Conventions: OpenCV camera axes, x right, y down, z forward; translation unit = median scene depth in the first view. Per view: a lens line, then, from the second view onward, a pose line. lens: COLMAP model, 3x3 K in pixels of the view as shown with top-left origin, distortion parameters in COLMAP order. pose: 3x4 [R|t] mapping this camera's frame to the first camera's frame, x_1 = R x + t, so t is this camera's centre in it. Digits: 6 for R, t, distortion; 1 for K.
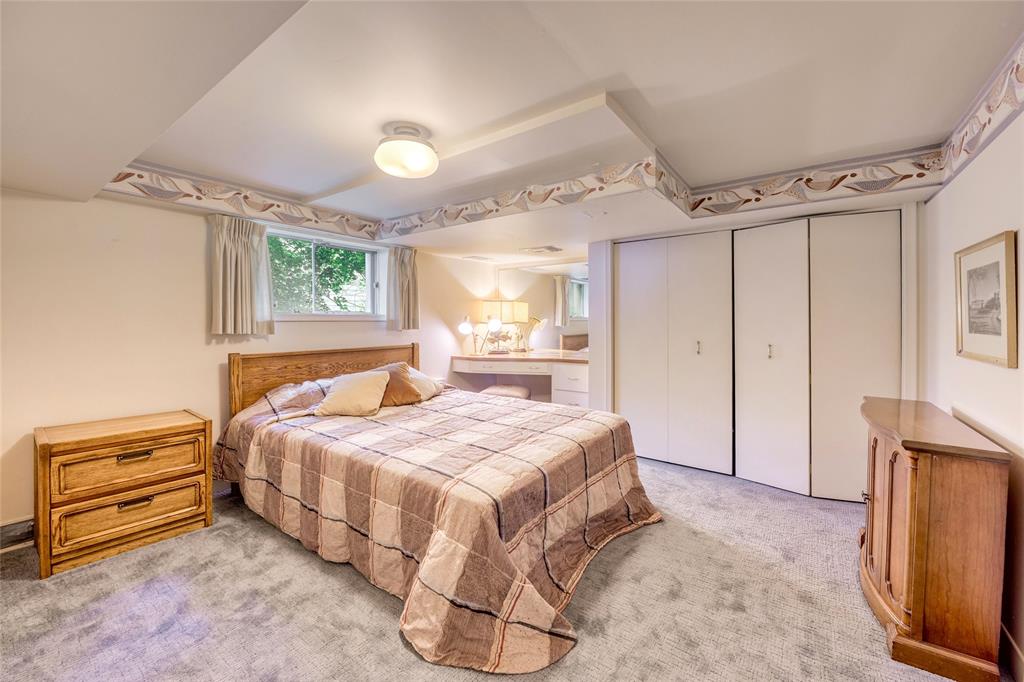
lens RADIAL K [[417.7, 0, 508.3], [0, 417.7, 334.3], [0, 0, 1]] dist [-0.001214, -0.000059]
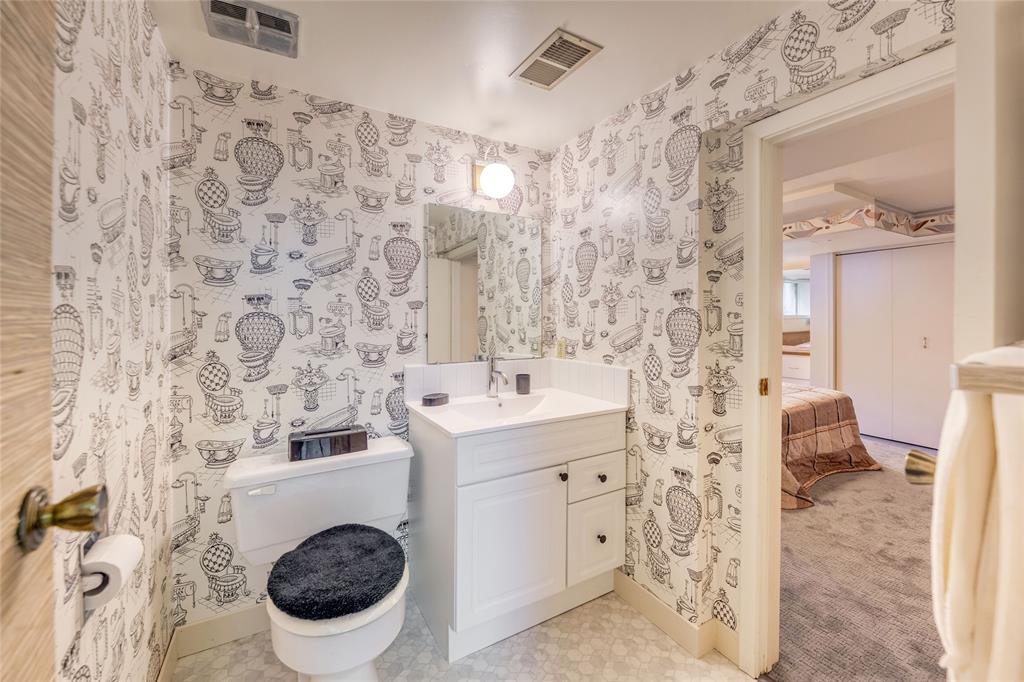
lens RADIAL K [[417.7, 0, 513.6], [0, 417.7, 331.1], [0, 0, 1]] dist [-0.001214, -0.000059]
pose [[0.921179, 0.003876, -0.389120, -0.201473], [-0.006543, 0.999963, -0.005529, 0.018120], [0.389084, 0.007639, 0.921171, -0.700326]]
